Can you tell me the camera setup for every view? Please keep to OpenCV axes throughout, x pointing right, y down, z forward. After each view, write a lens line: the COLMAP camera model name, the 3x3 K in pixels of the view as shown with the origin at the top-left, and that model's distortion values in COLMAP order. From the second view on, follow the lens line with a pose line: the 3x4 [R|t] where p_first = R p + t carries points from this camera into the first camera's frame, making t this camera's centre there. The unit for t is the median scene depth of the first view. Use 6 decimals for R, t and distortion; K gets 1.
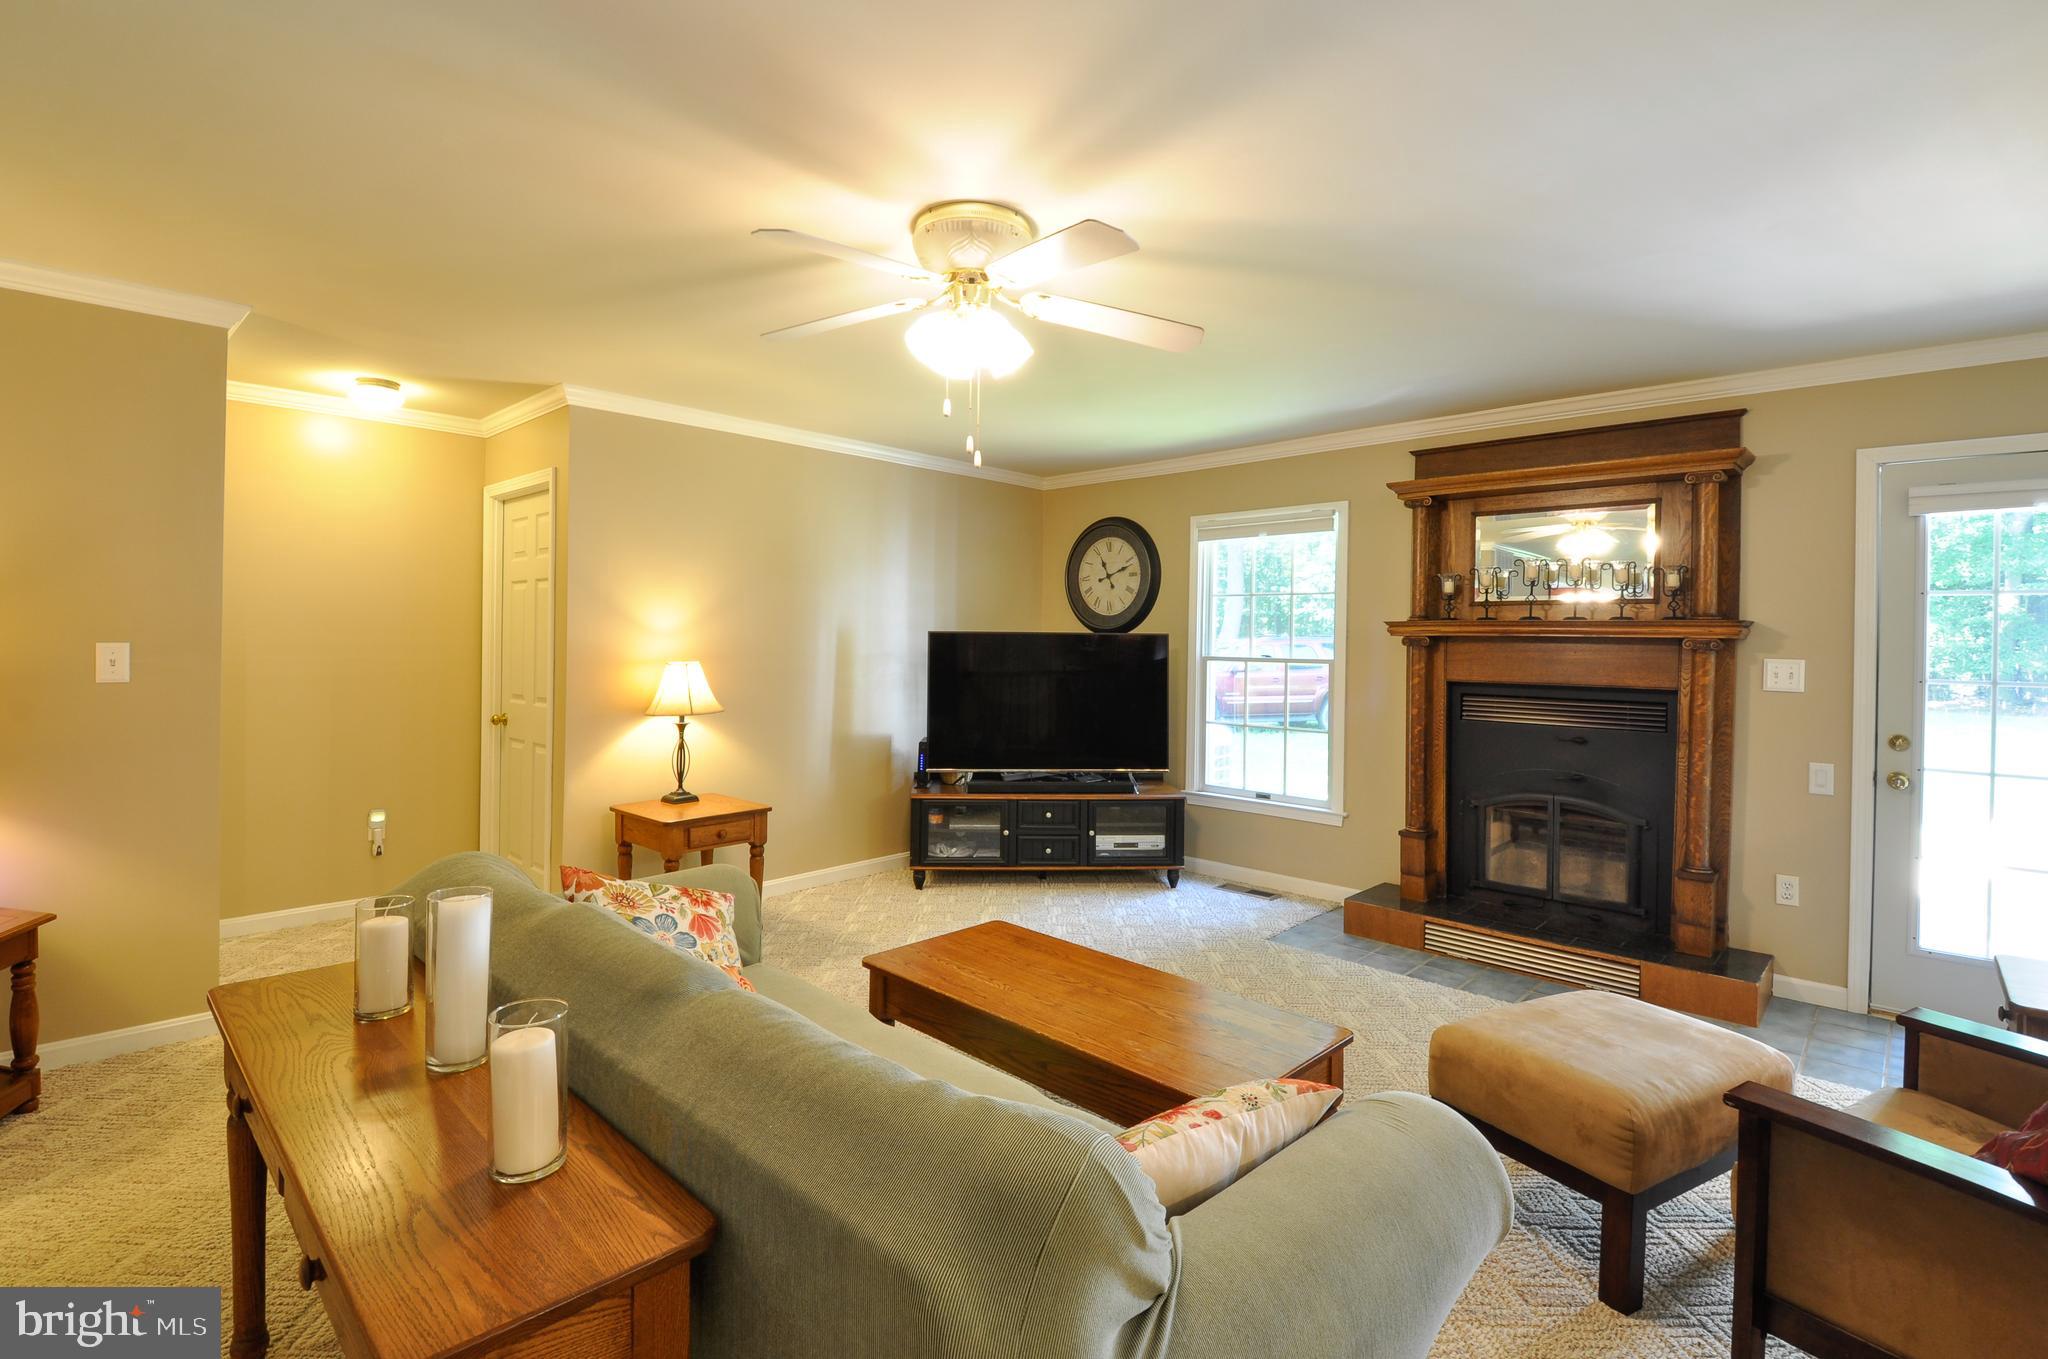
lens RADIAL K [[958.3, 0, 999.9], [0, 958.3, 653.1], [0, 0, 1]] dist [-0.002829, -0.000262]
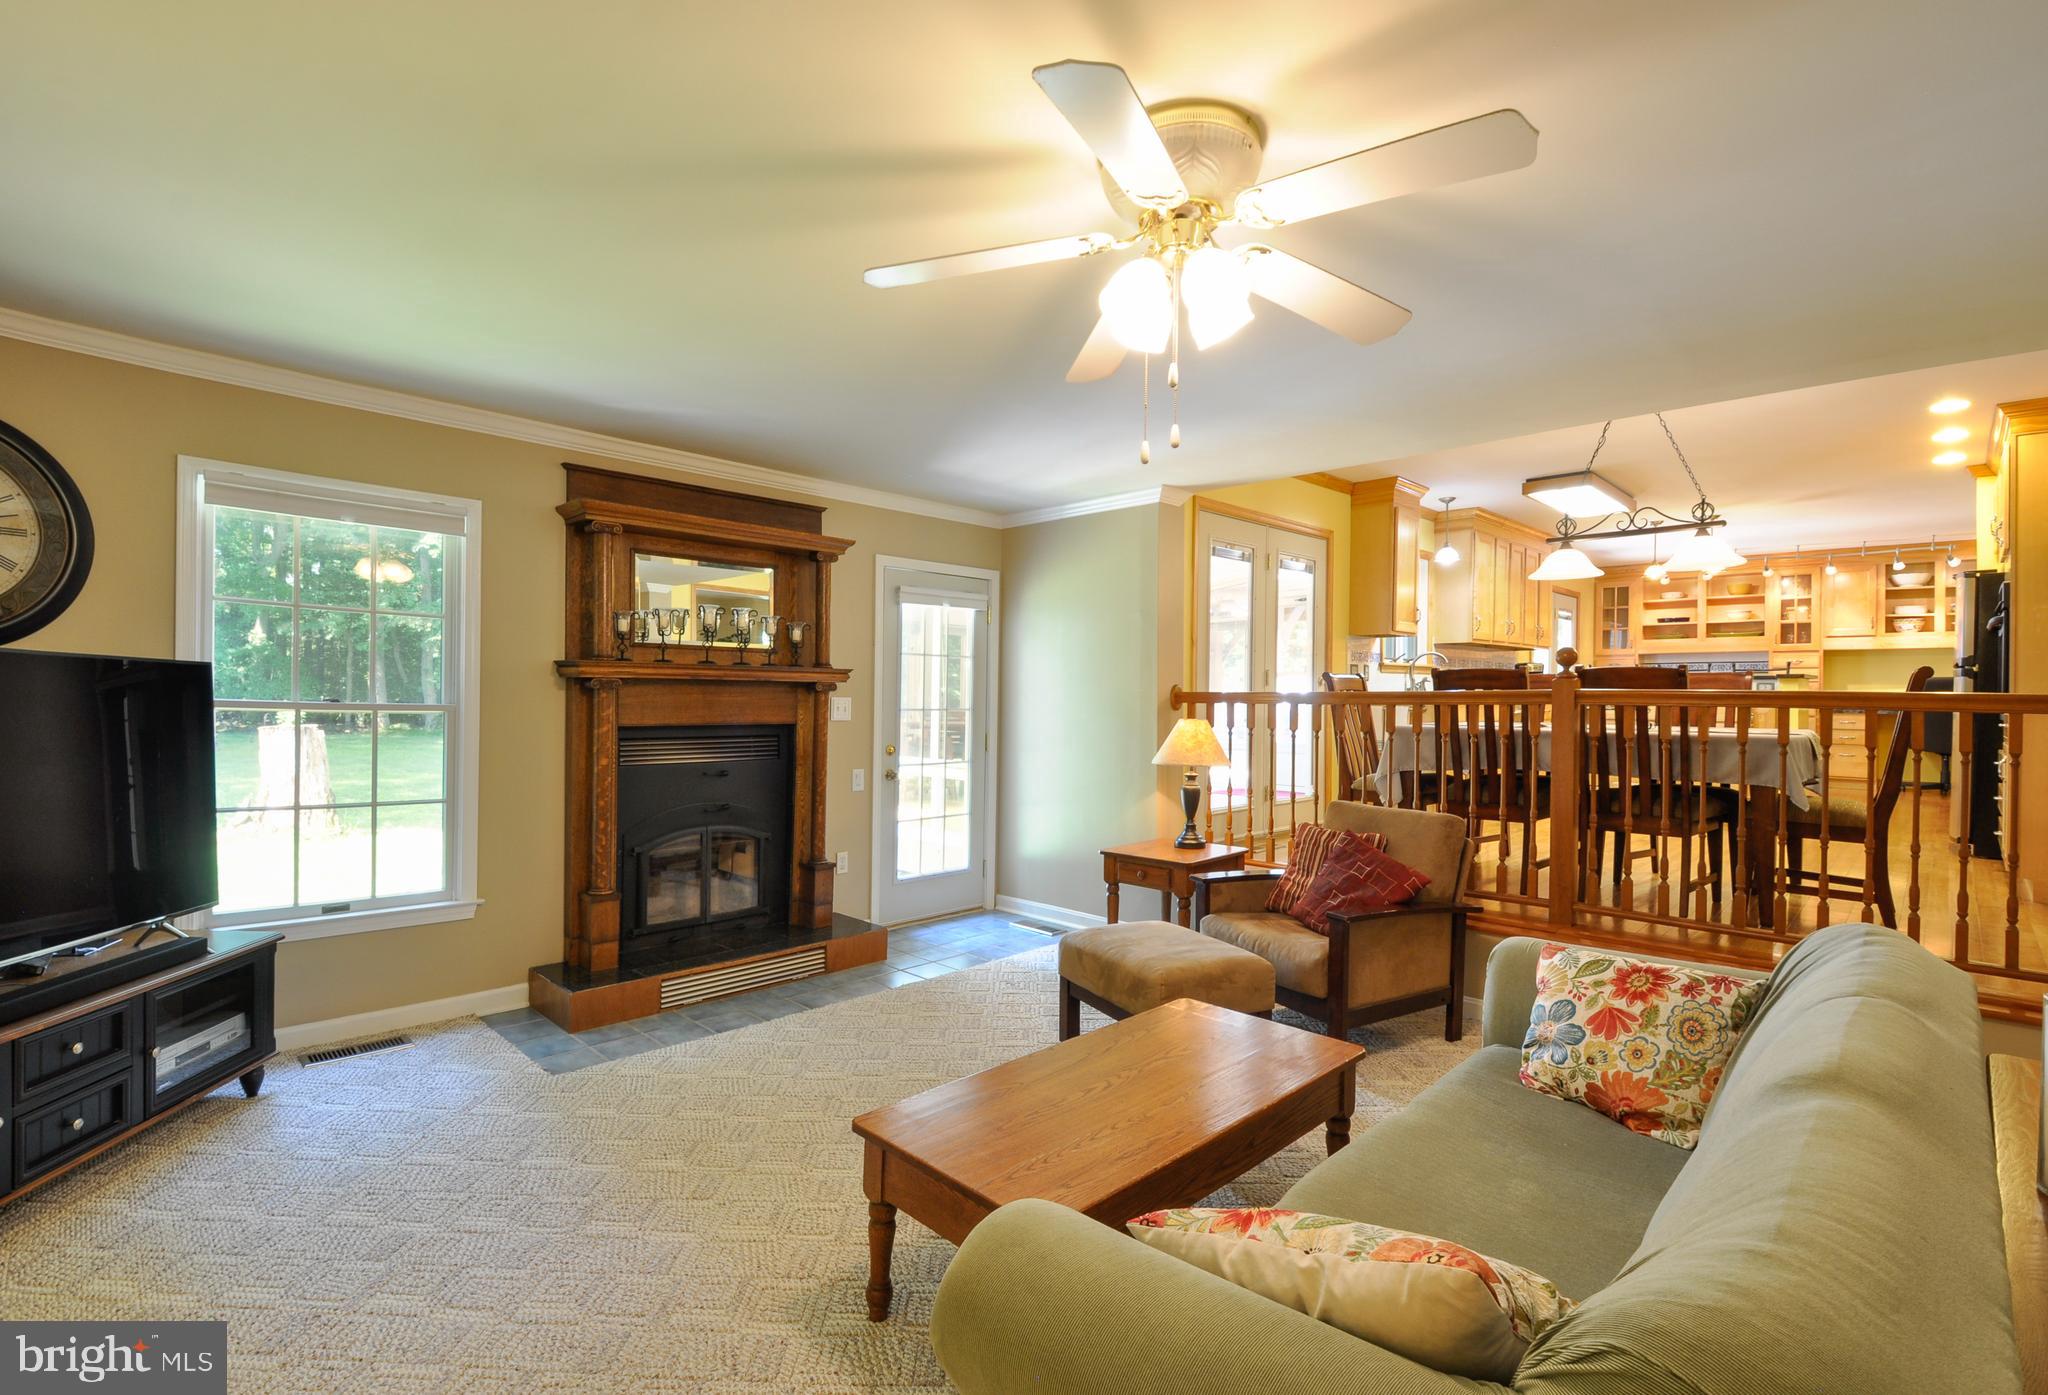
lens RADIAL K [[926.6, 0, 1019.9], [0, 926.6, 705.7], [0, 0, 1]] dist [-0.027609, -0.002838]
pose [[0.045904, -0.032069, 0.998431, -0.432241], [0.003916, 0.999483, 0.031922, -0.019059], [-0.998938, 0.002444, 0.046006, 0.592132]]
